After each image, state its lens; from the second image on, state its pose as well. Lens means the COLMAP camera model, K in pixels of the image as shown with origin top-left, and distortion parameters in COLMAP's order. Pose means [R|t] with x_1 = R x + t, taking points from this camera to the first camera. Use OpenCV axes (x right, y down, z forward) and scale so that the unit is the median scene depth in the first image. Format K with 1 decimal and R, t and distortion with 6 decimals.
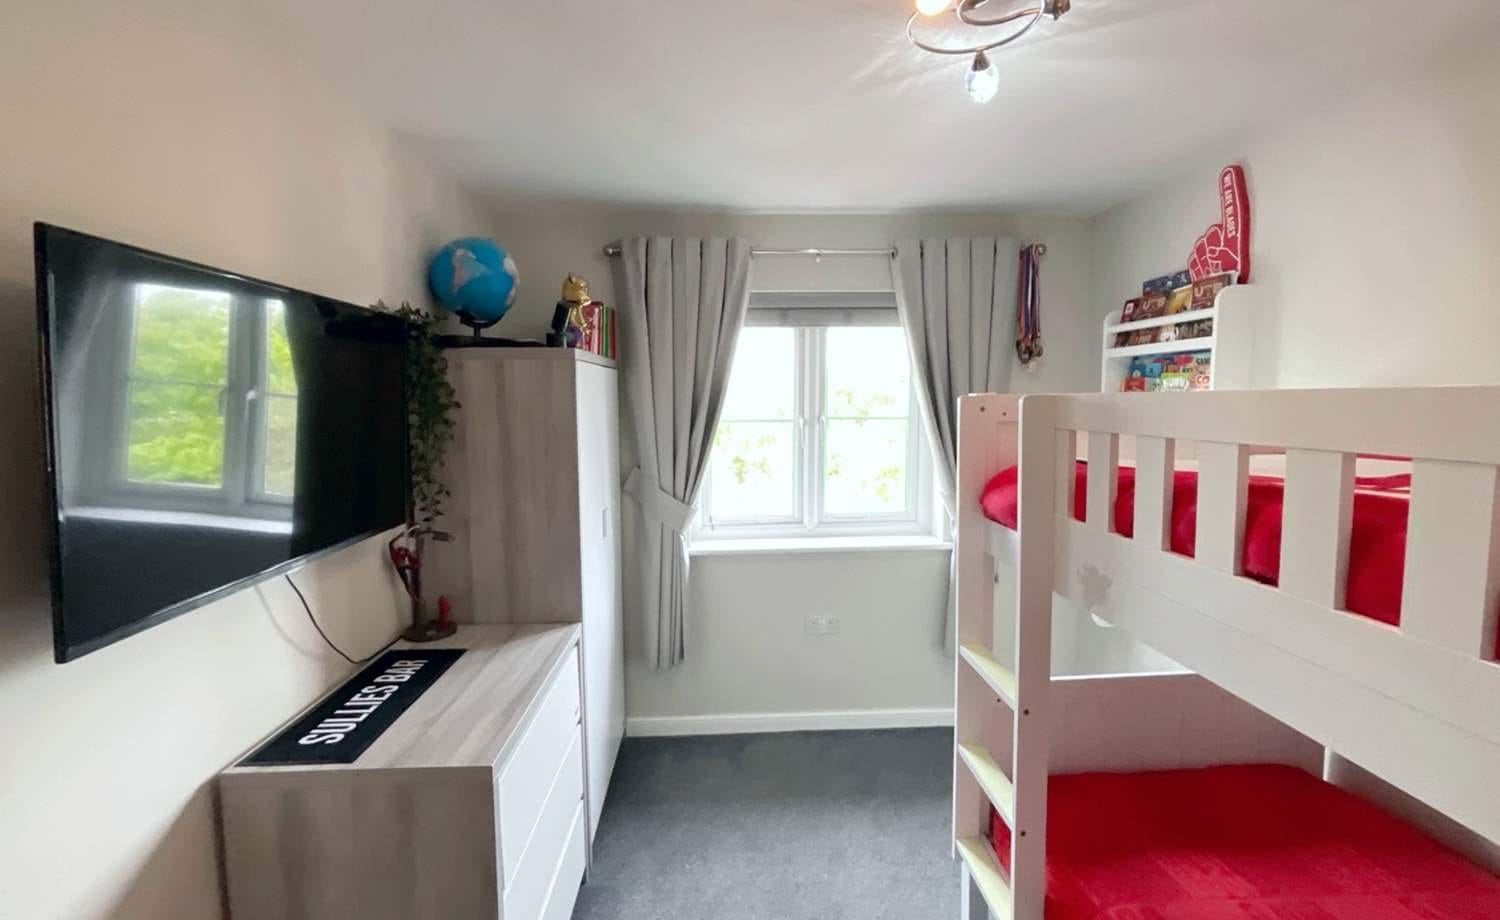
lens RADIAL K [[651.1, 0, 751.9], [0, 651.1, 455.7], [0, 0, 1]] dist [-0.002032, 0.000577]
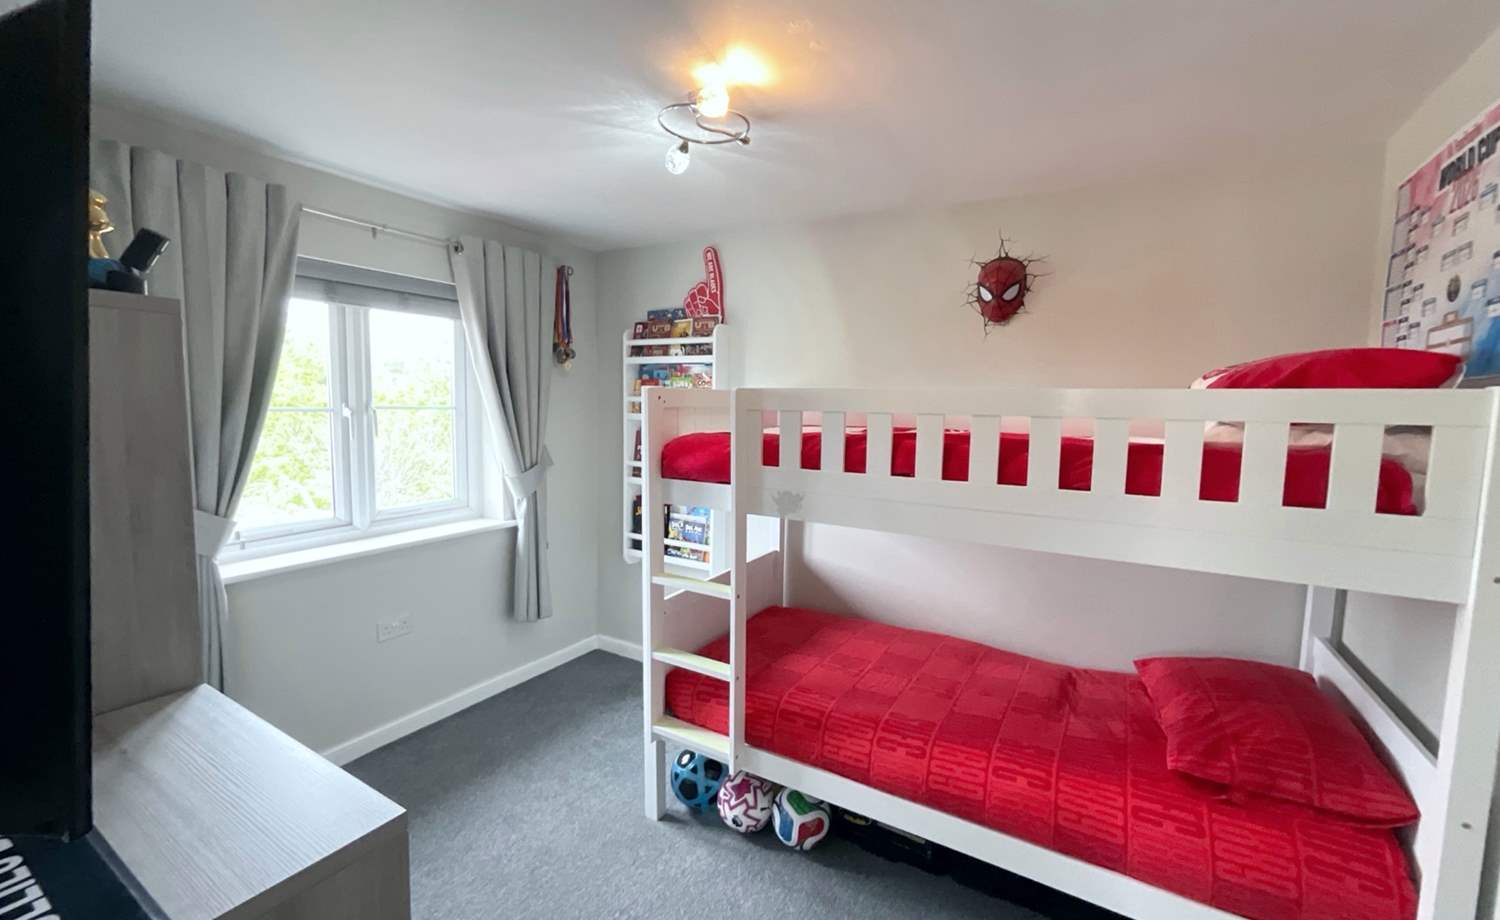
lens RADIAL K [[607.4, 0, 750.7], [0, 607.4, 458.2], [0, 0, 1]] dist [-0.002631, 0.000061]
pose [[0.553571, -0.060429, 0.830607, -0.386919], [0.050452, 0.997965, 0.038981, 0.009422], [-0.831273, 0.020327, 0.555493, 0.097019]]
